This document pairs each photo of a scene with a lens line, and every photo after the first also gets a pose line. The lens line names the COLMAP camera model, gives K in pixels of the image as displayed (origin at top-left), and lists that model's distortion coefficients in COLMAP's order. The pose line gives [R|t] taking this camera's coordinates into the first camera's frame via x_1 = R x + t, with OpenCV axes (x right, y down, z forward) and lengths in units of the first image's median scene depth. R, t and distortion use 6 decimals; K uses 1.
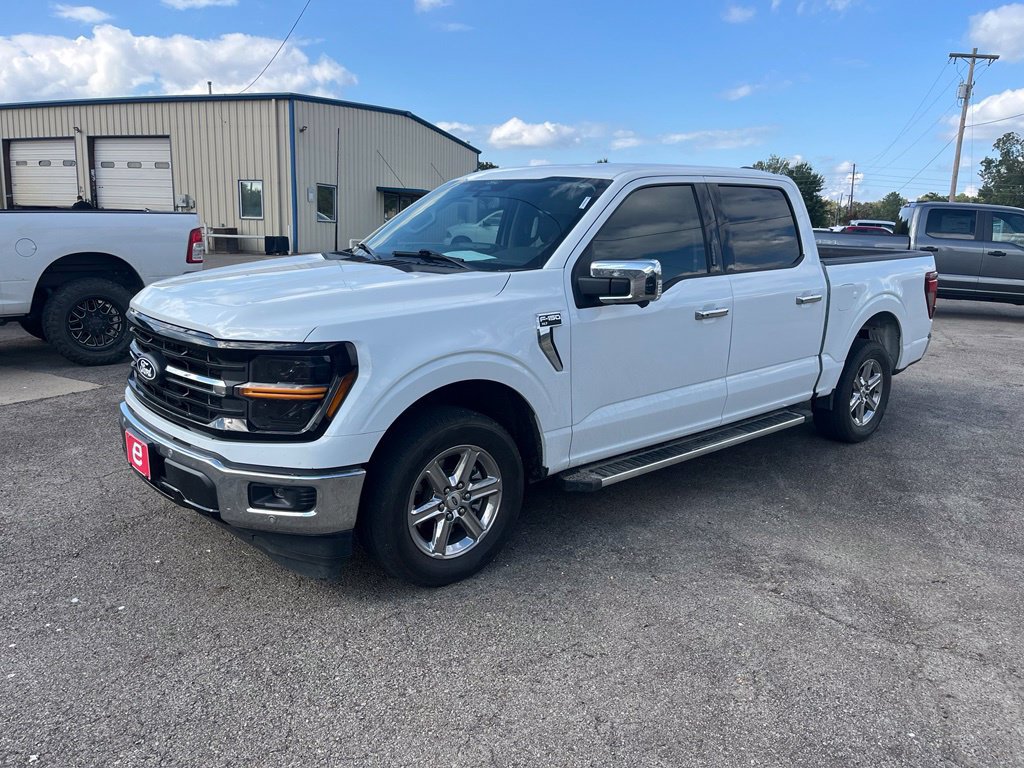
lens RADIAL K [[777.1, 0, 515.5], [0, 777.1, 383.3], [0, 0, 1]] dist [0.040568, -0.005506]
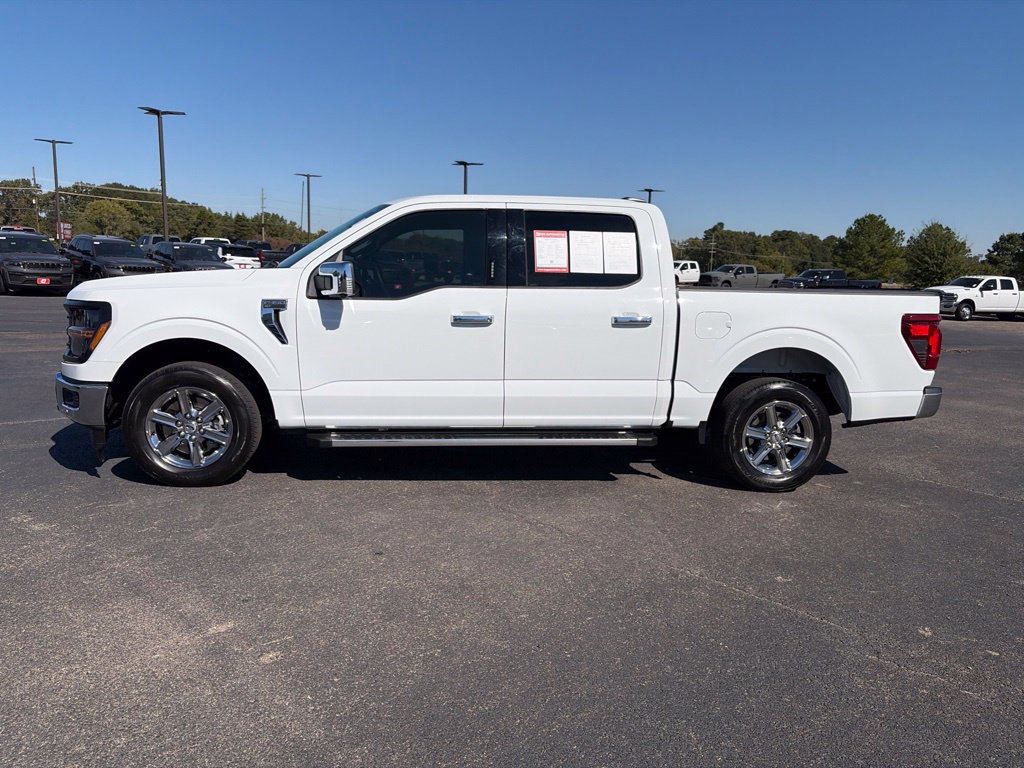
lens RADIAL K [[777.1, 0, 515.5], [0, 777.1, 383.3], [0, 0, 1]] dist [0.040568, -0.005506]
pose [[0.836419, 0.086165, -0.541276, 1.005956], [-0.137274, 0.989022, -0.054685, 0.061738], [0.530622, 0.120042, 0.839065, 0.106646]]
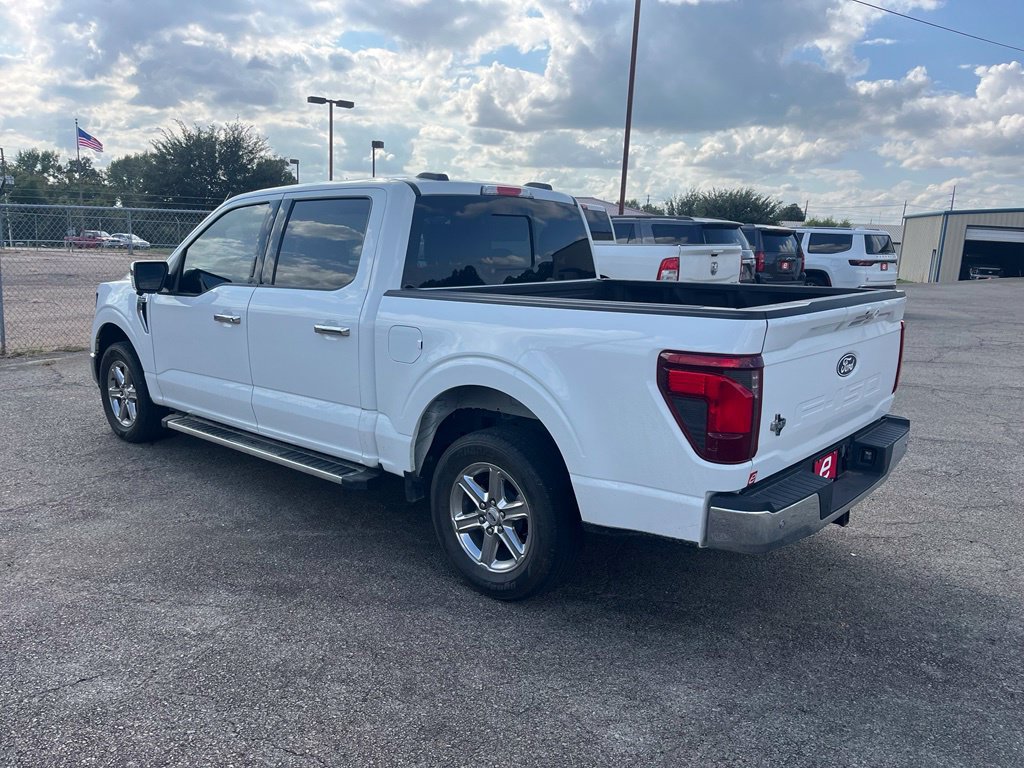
lens RADIAL K [[777.1, 0, 515.5], [0, 777.1, 383.3], [0, 0, 1]] dist [0.040568, -0.005506]
pose [[0.138296, 0.169754, -0.975735, 1.514132], [-0.218636, 0.966128, 0.137094, -0.260459], [0.965957, 0.194371, 0.170726, 1.330684]]
